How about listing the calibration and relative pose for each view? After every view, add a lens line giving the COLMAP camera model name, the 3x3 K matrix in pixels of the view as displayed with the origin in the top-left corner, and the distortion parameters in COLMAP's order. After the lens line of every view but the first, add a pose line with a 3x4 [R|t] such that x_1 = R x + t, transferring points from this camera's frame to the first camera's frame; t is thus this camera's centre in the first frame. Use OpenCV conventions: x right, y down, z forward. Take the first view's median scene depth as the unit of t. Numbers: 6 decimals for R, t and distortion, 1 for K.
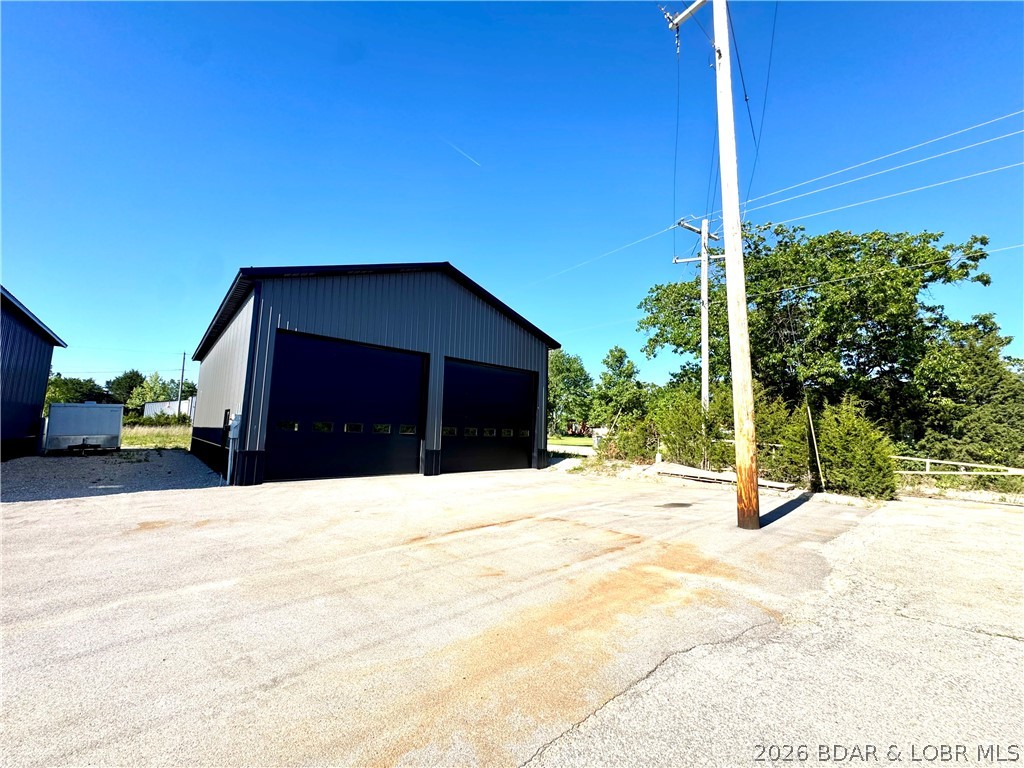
lens RADIAL K [[409.1, 0, 511.9], [0, 409.1, 383.8], [0, 0, 1]] dist [-0.003104, 0.000416]
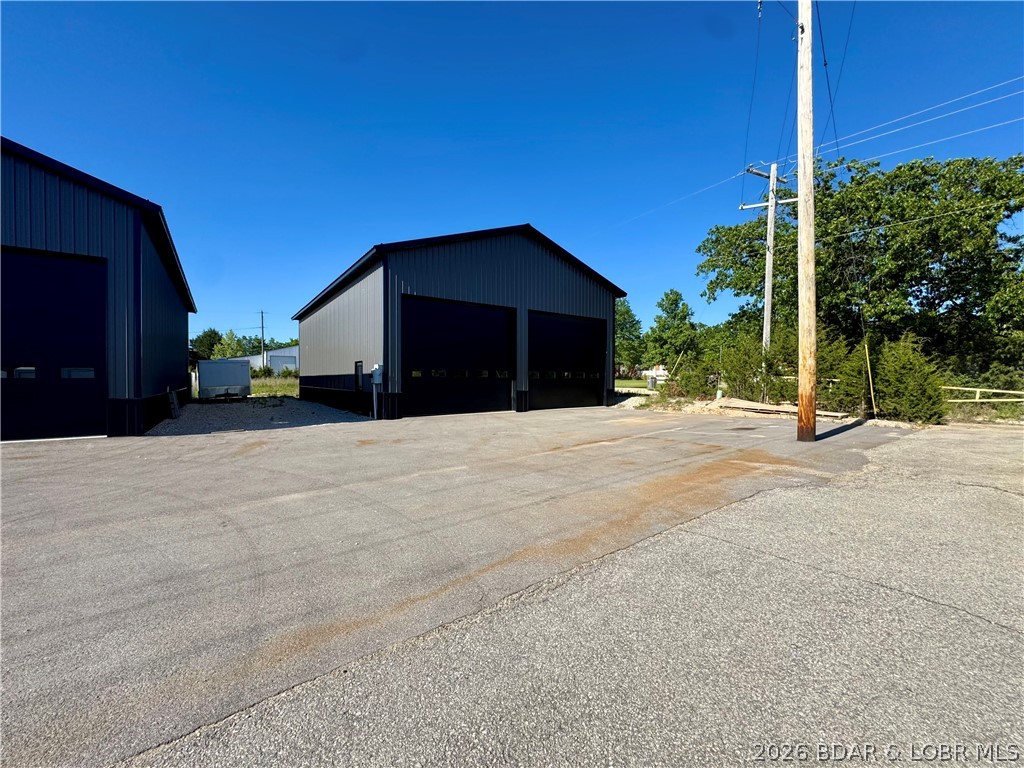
lens RADIAL K [[409.1, 0, 511.6], [0, 409.1, 383.6], [0, 0, 1]] dist [-0.003104, 0.000416]
pose [[0.994760, -0.022034, -0.099834, -0.092638], [0.035048, 0.990823, 0.130544, -0.012635], [0.096041, -0.133359, 0.986403, -0.146506]]
